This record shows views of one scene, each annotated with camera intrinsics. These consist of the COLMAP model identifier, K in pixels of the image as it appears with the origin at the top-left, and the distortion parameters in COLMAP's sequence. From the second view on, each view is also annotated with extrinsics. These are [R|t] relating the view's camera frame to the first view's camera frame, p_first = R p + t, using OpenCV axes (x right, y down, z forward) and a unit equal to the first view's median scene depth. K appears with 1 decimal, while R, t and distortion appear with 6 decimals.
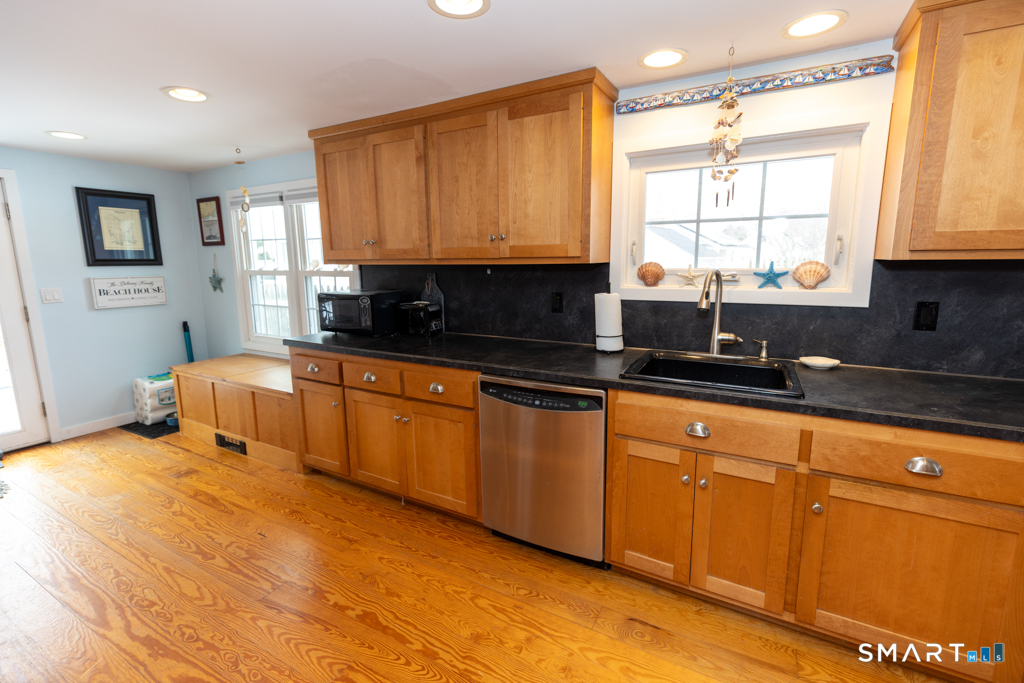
lens RADIAL K [[449.0, 0, 511.3], [0, 449.0, 338.0], [0, 0, 1]] dist [0.002807, 0.000574]
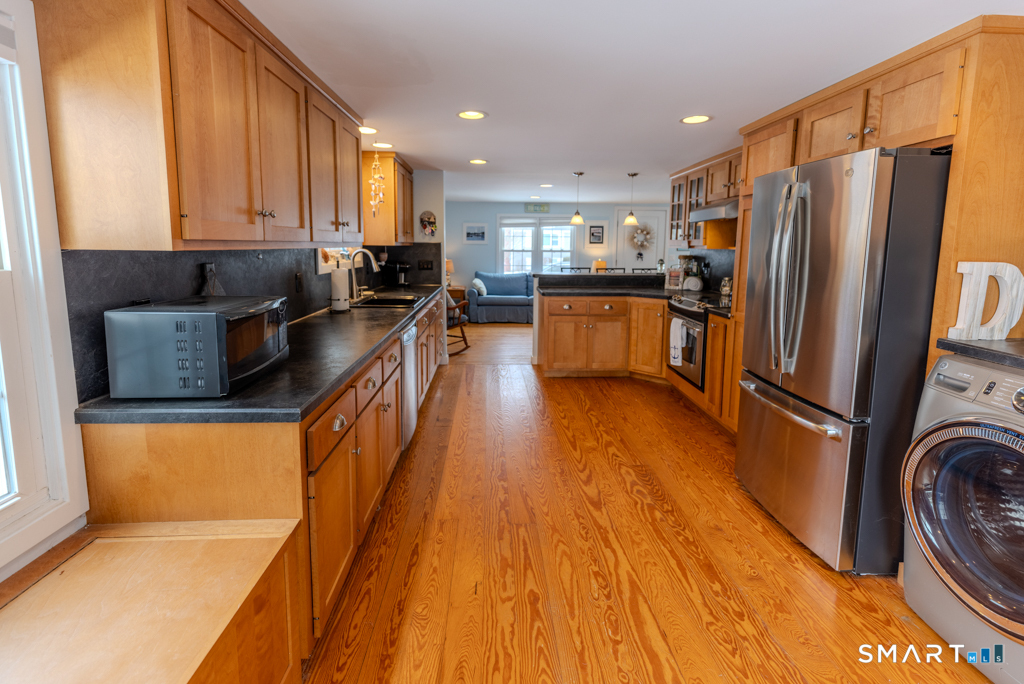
lens RADIAL K [[449.0, 0, 510.2], [0, 449.0, 295.3], [0, 0, 1]] dist [0.002807, 0.000574]
pose [[-0.516346, -0.092187, 0.851404, -1.543822], [0.145816, 0.970207, 0.193483, -0.260149], [-0.843875, 0.224053, -0.487520, 1.555877]]
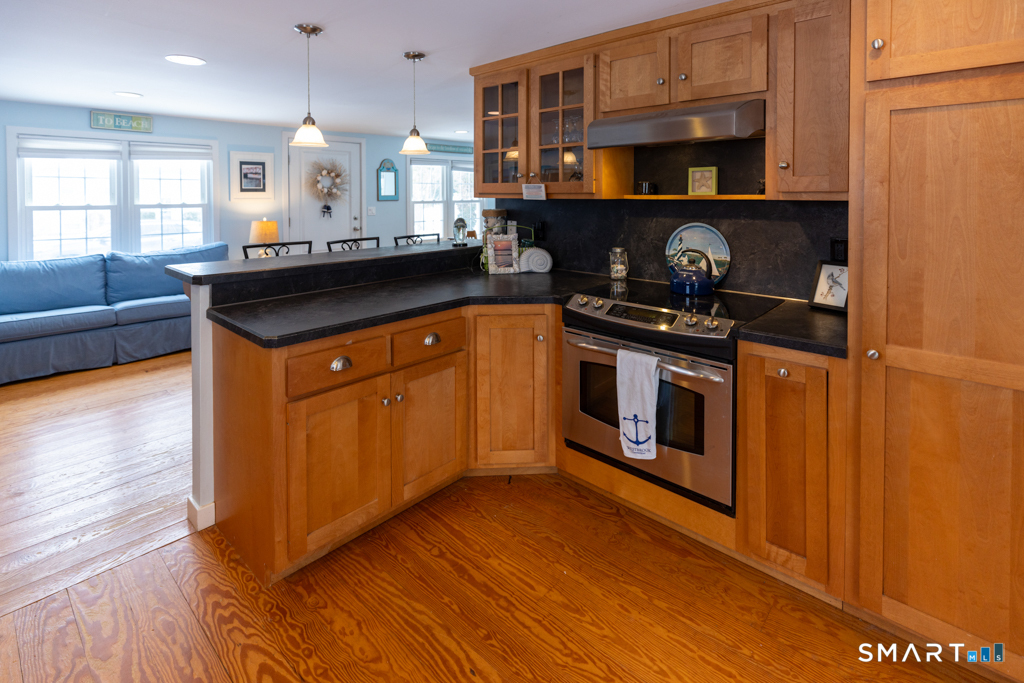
lens RADIAL K [[477.4, 0, 494.5], [0, 477.4, 201.8], [0, 0, 1]] dist [0.005553, -0.000516]
pose [[-0.972411, 0.005305, 0.233213, -0.107477], [0.049403, 0.981748, 0.183660, -0.150281], [-0.227982, 0.190115, -0.954924, 0.869246]]
